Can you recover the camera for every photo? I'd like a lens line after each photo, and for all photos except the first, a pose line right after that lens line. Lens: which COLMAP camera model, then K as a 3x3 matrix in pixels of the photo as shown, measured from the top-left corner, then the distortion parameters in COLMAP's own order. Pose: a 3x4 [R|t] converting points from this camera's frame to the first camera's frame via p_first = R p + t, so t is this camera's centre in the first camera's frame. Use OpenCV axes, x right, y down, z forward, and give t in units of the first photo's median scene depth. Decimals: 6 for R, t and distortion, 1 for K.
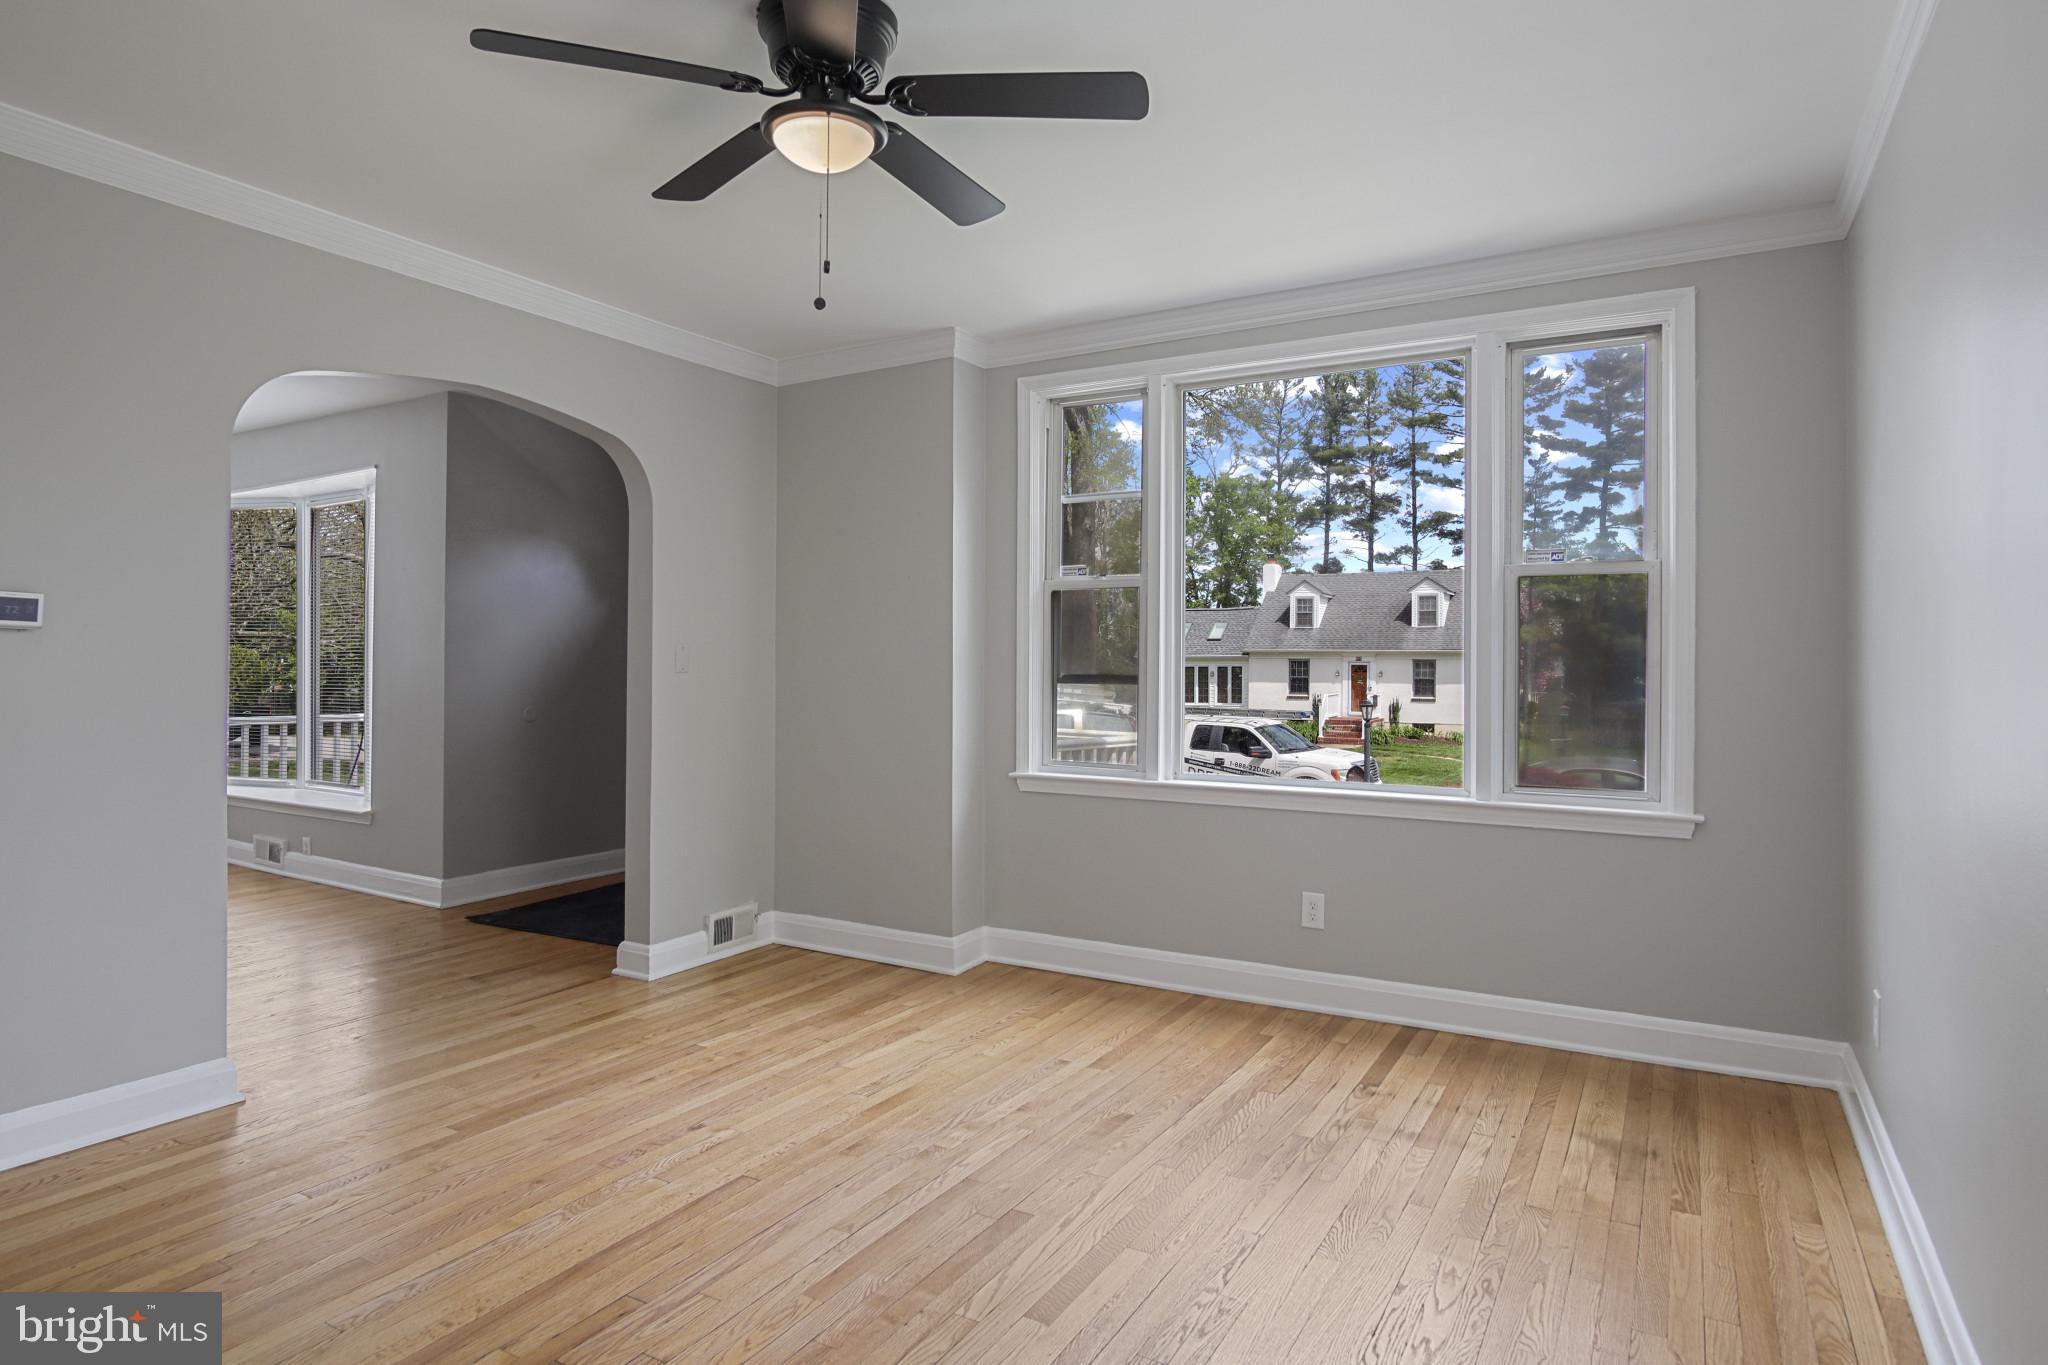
lens RADIAL K [[1158.5, 0, 1017.7], [0, 1158.5, 661.9], [0, 0, 1]] dist [-0.019315, 0.000999]
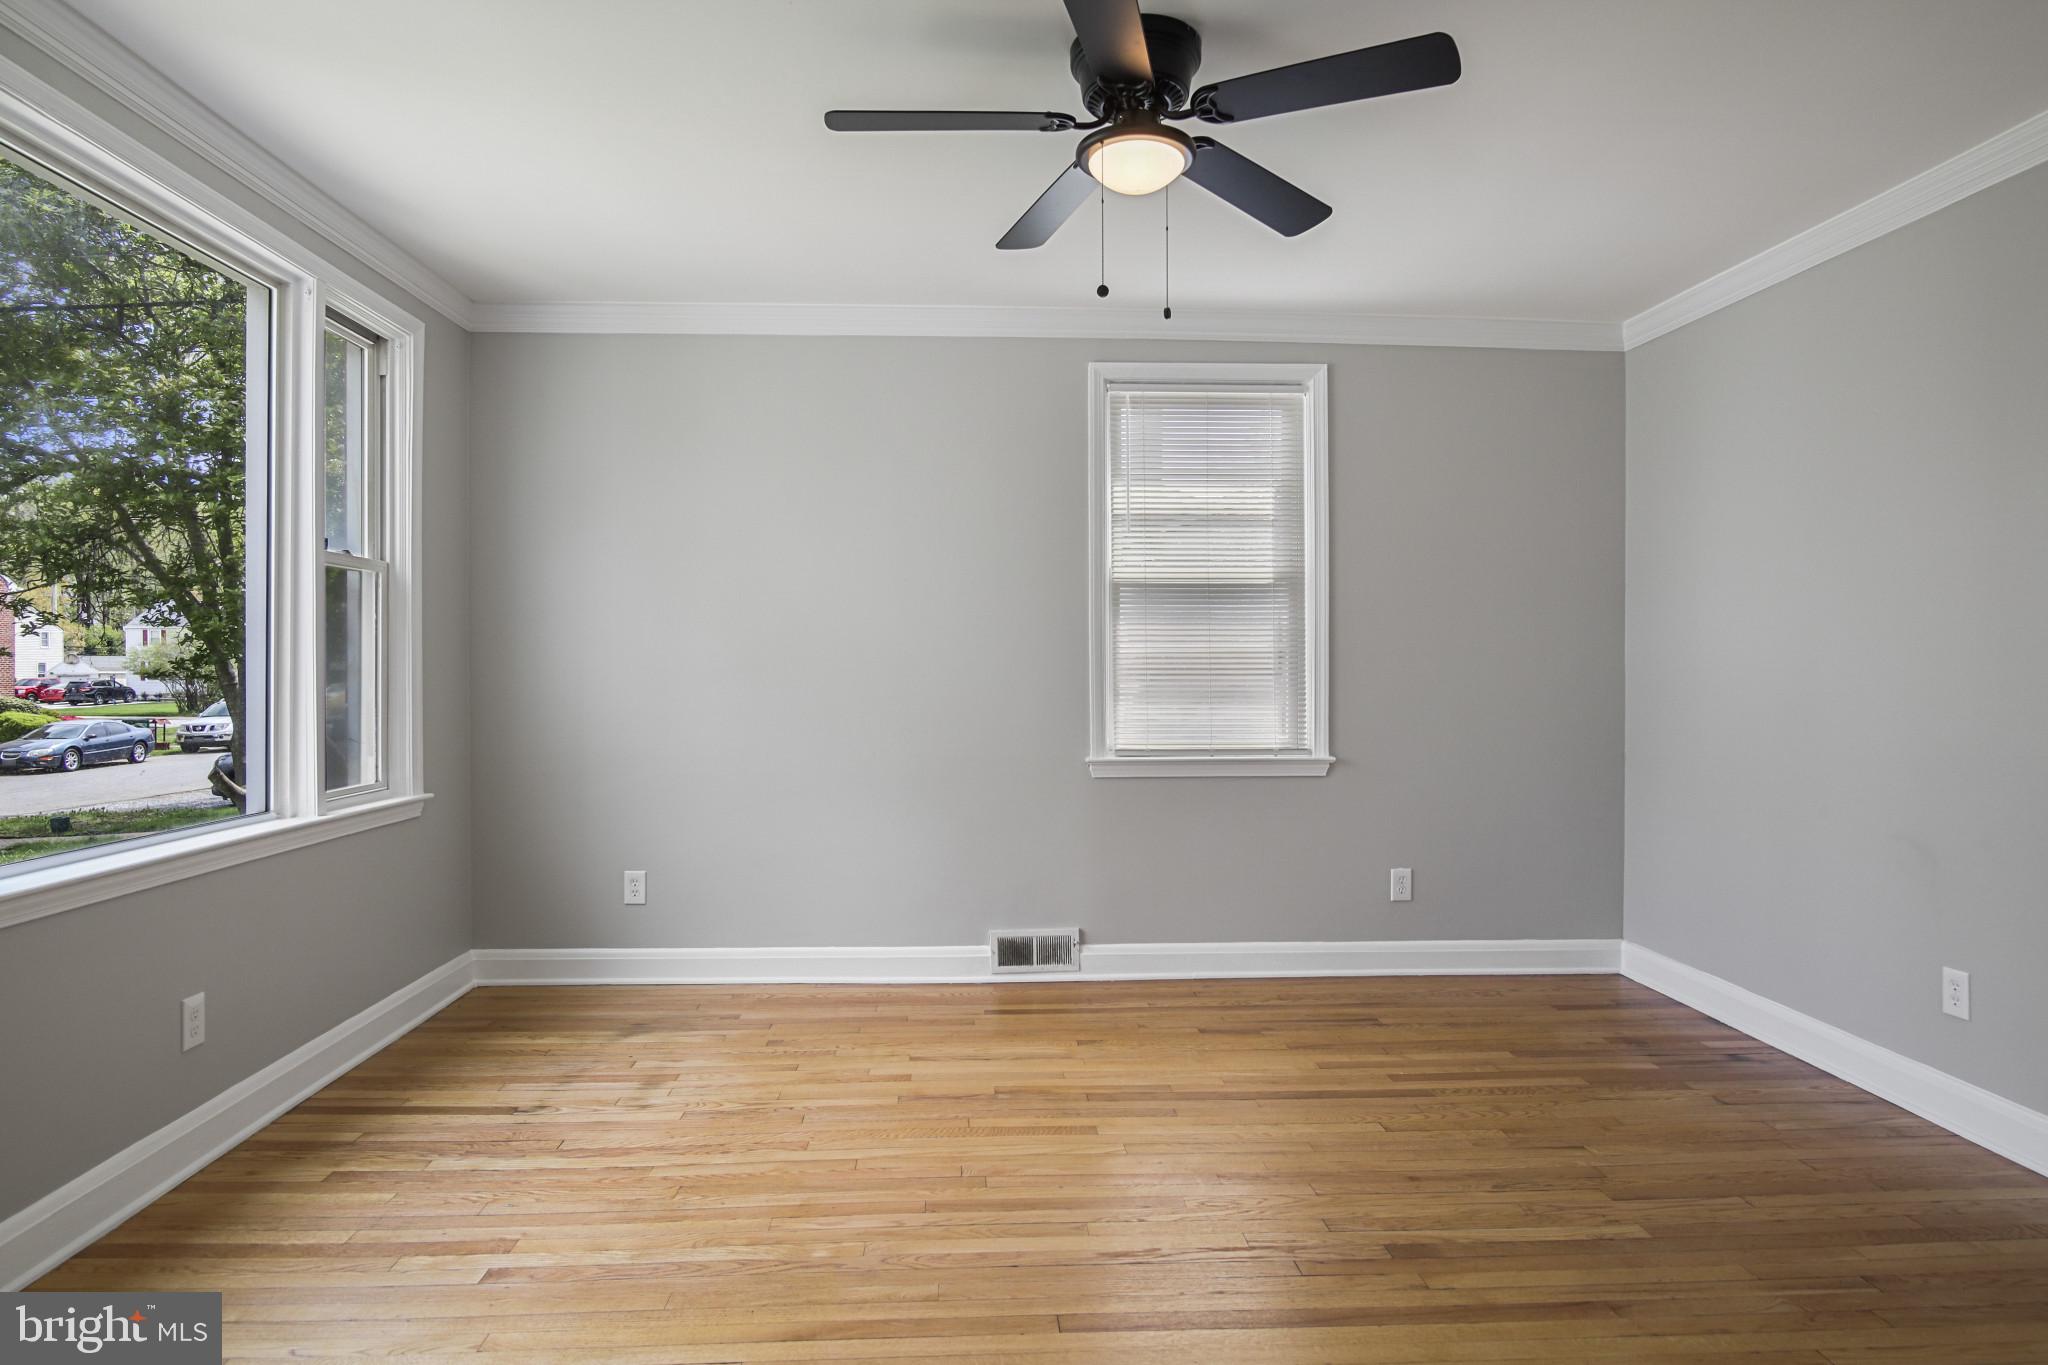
lens RADIAL K [[1158.5, 0, 1017.7], [0, 1158.5, 661.9], [0, 0, 1]] dist [-0.019315, 0.000999]
pose [[-0.551958, -0.004526, 0.833860, -0.777827], [-0.006547, 0.999978, 0.001094, -0.001483], [-0.833846, -0.004856, -0.551975, 1.309810]]
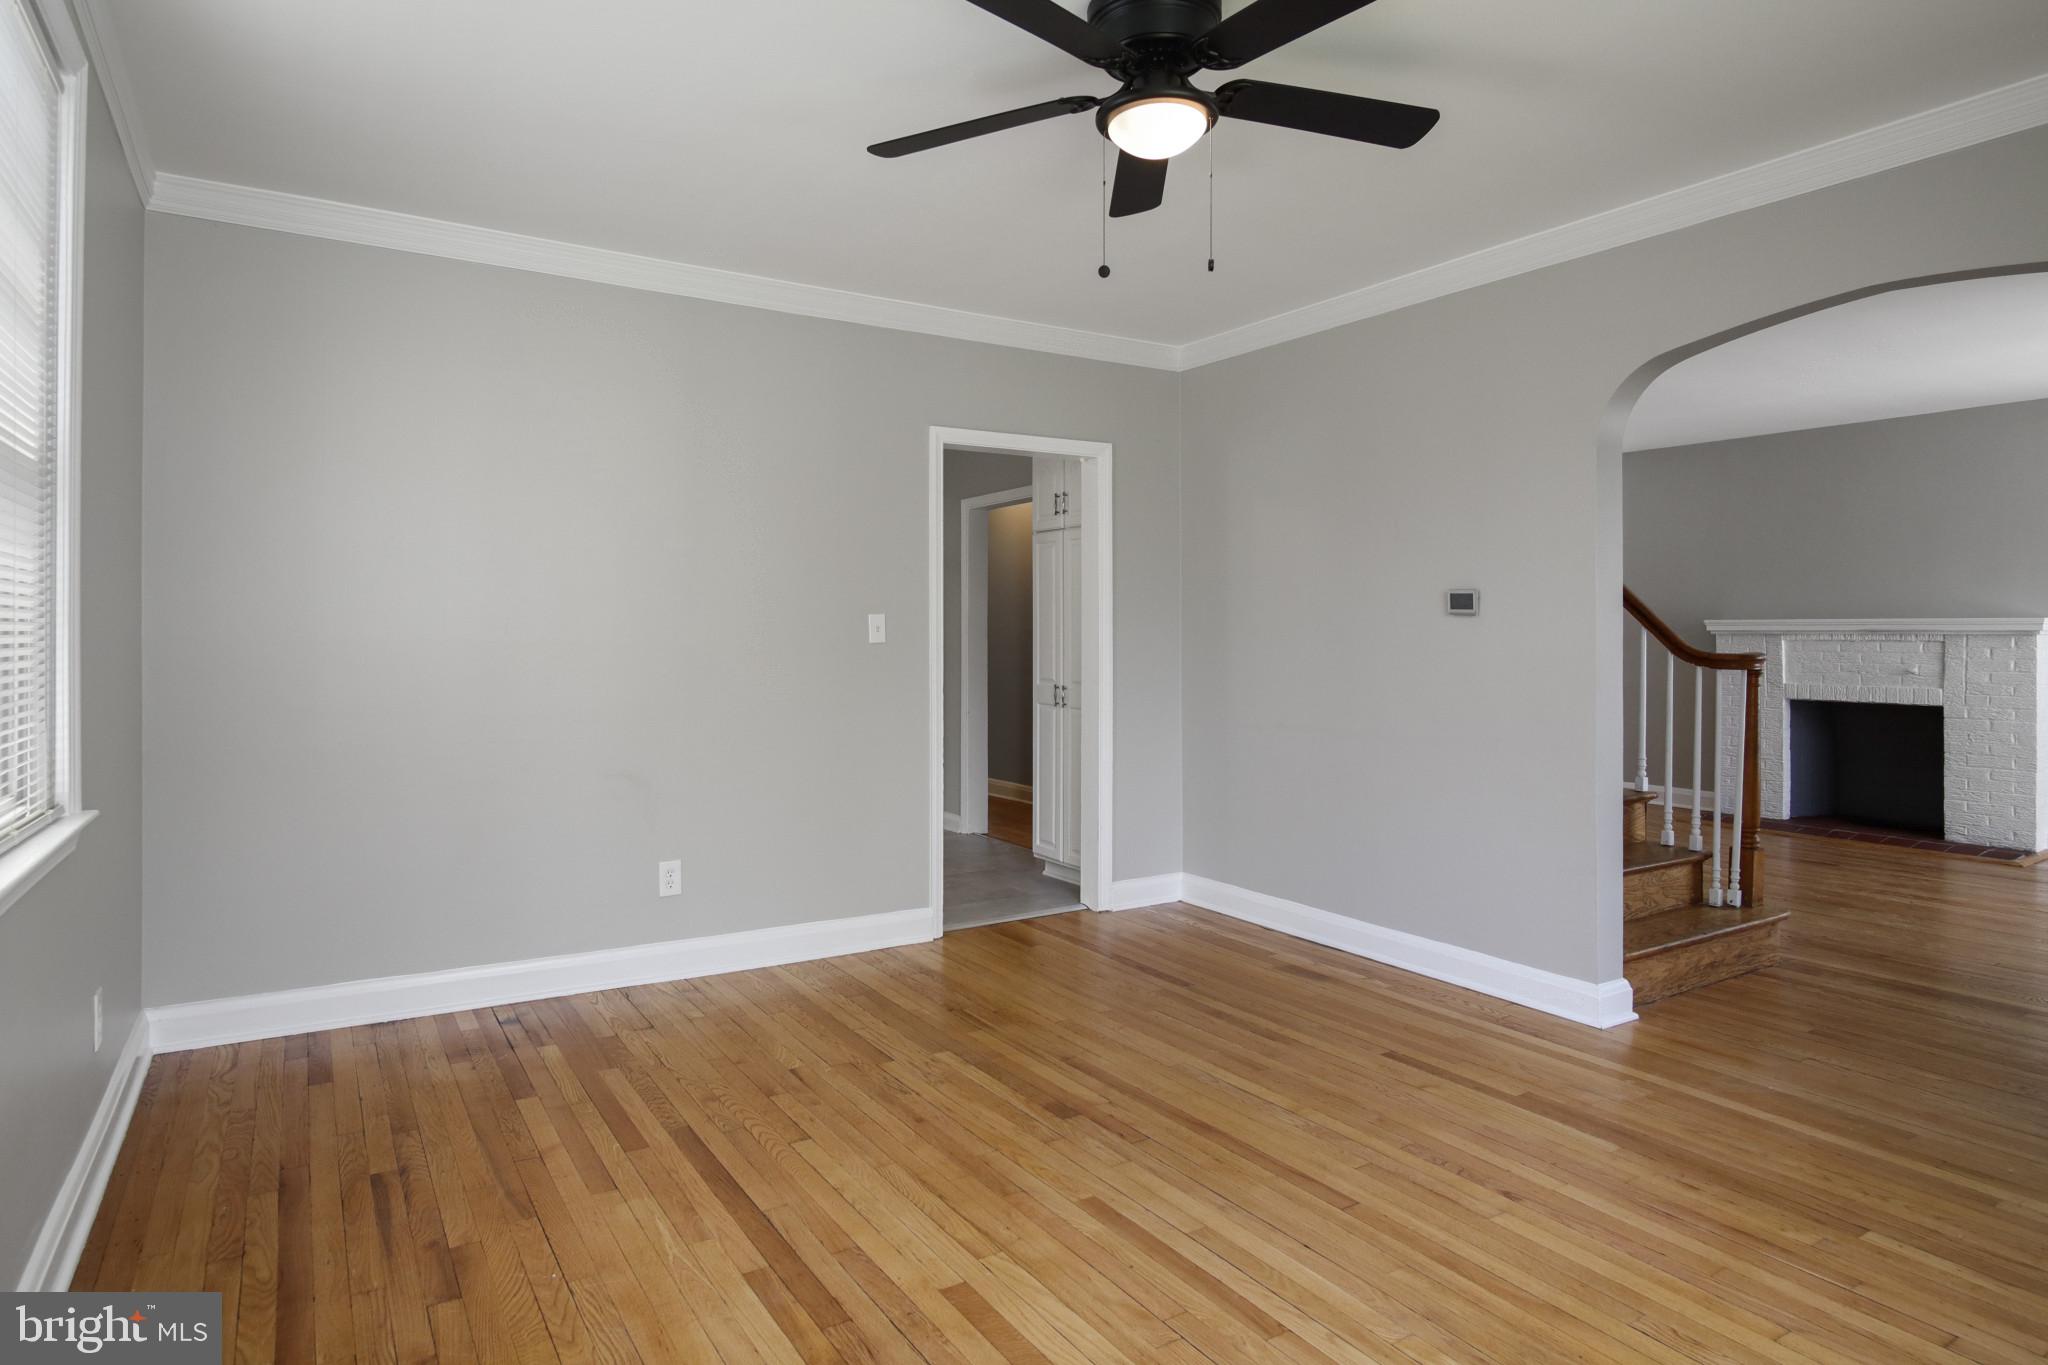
lens RADIAL K [[1158.5, 0, 1017.7], [0, 1158.5, 661.9], [0, 0, 1]] dist [-0.019315, 0.000999]
pose [[-0.463764, 0.015489, -0.885823, 0.619474], [-0.002238, 0.999823, 0.018654, 0.001749], [0.885956, 0.010634, -0.463648, 1.065324]]
